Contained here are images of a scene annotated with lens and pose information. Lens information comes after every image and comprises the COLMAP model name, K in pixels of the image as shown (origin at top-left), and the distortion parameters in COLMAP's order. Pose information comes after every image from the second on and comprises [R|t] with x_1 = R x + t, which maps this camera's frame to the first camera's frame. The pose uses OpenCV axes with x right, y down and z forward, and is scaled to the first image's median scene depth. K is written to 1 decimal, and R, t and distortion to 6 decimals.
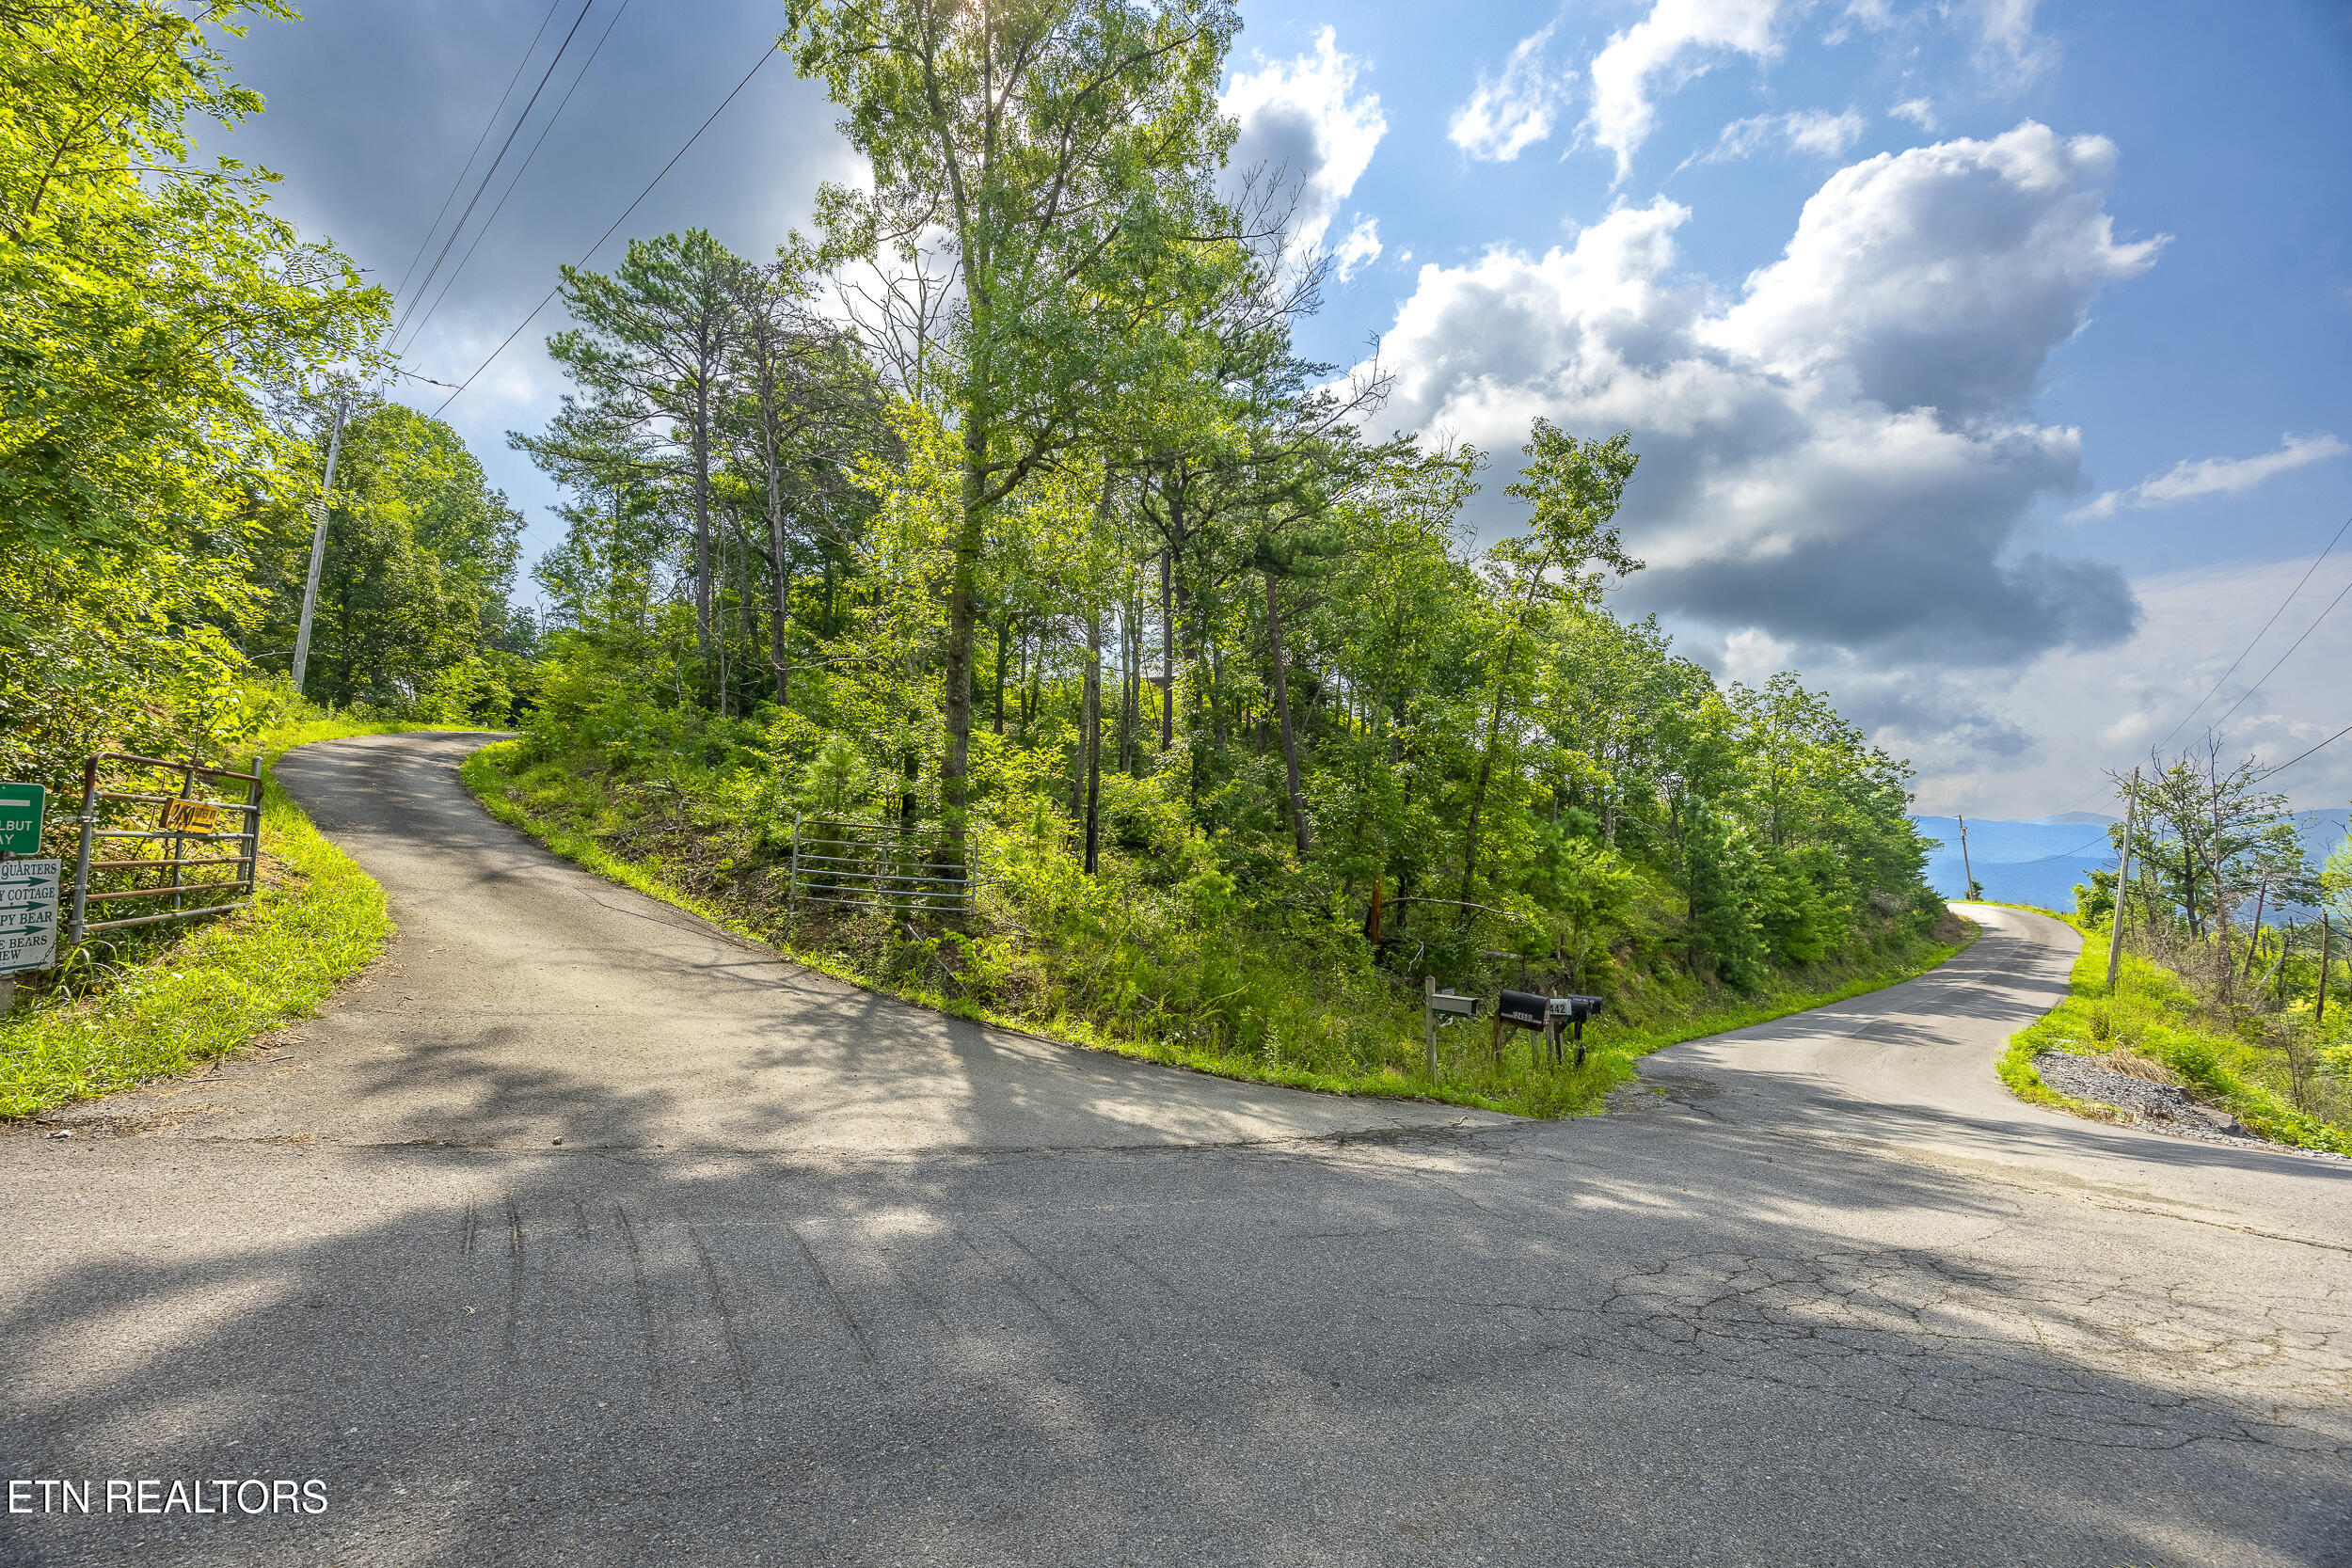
lens RADIAL K [[981.6, 0, 1166.3], [0, 981.6, 781.5], [0, 0, 1]] dist [0.001238, 0.000108]
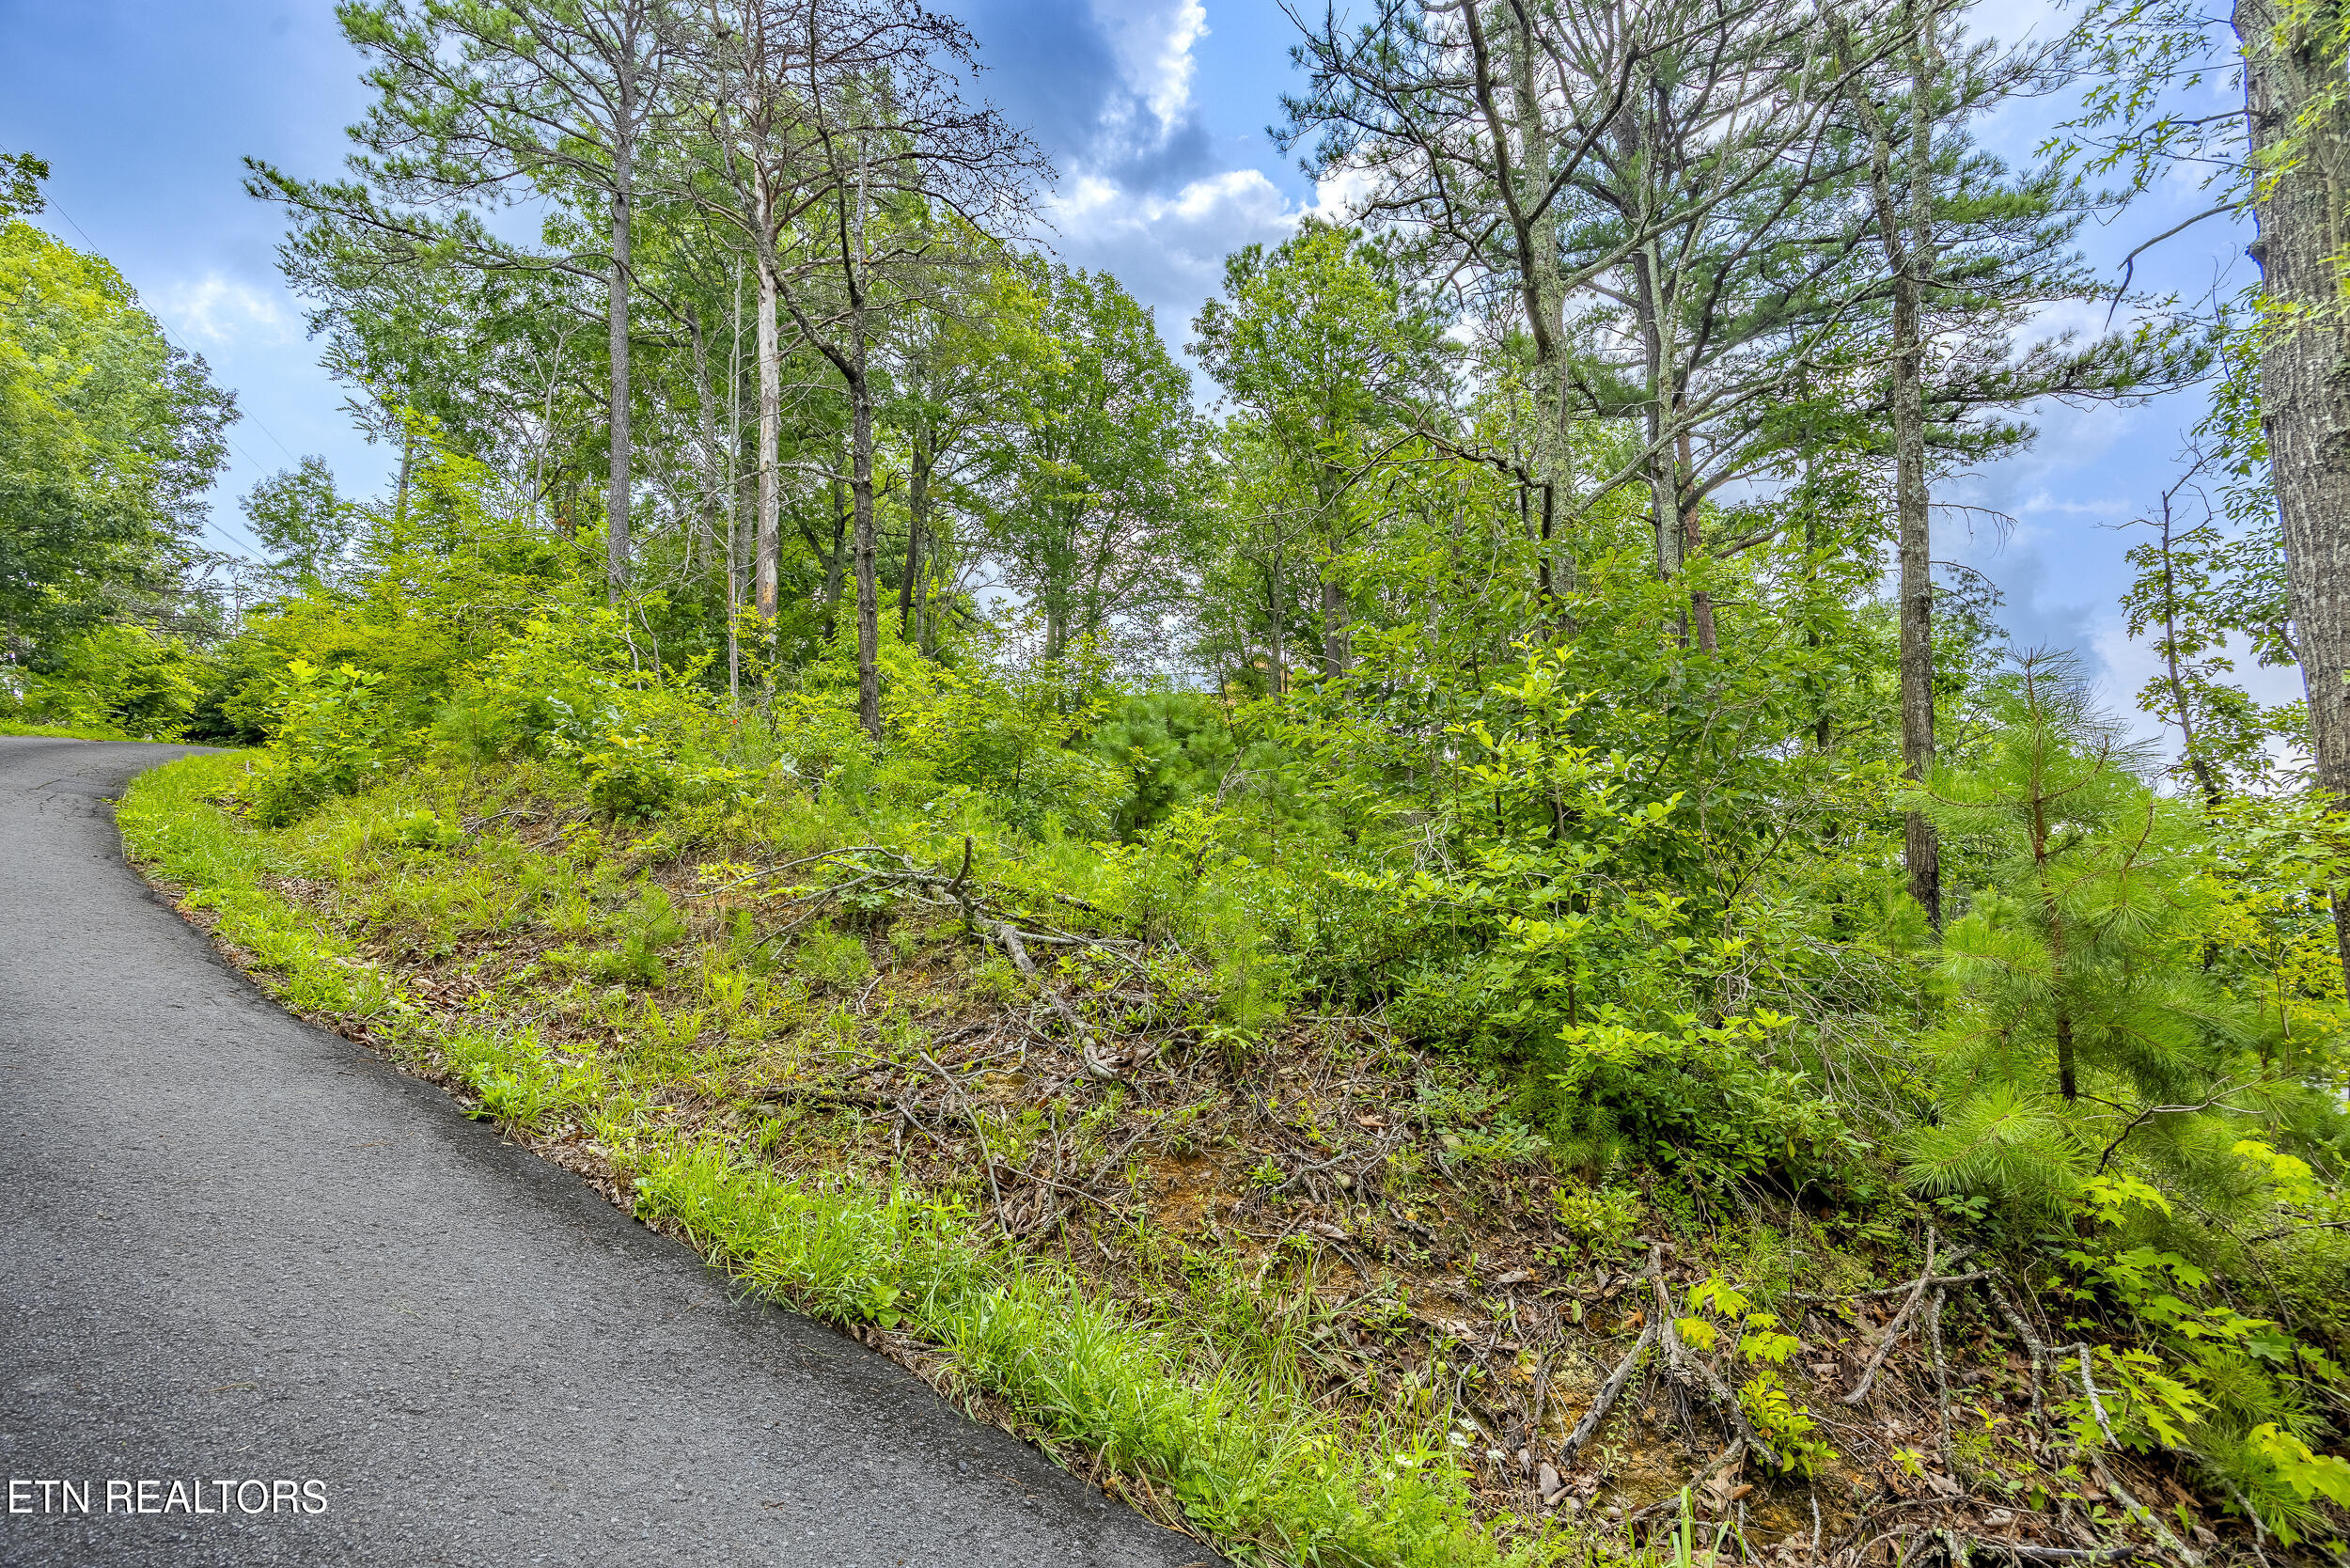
lens RADIAL K [[1149.7, 0, 1174.5], [0, 1149.7, 794.4], [0, 0, 1]] dist [-0.000566, -0.000089]
pose [[0.990947, 0.035594, 0.129446, -0.162631], [-0.030908, 0.998798, -0.038035, -0.016664], [-0.130645, 0.033689, 0.990857, 0.227353]]
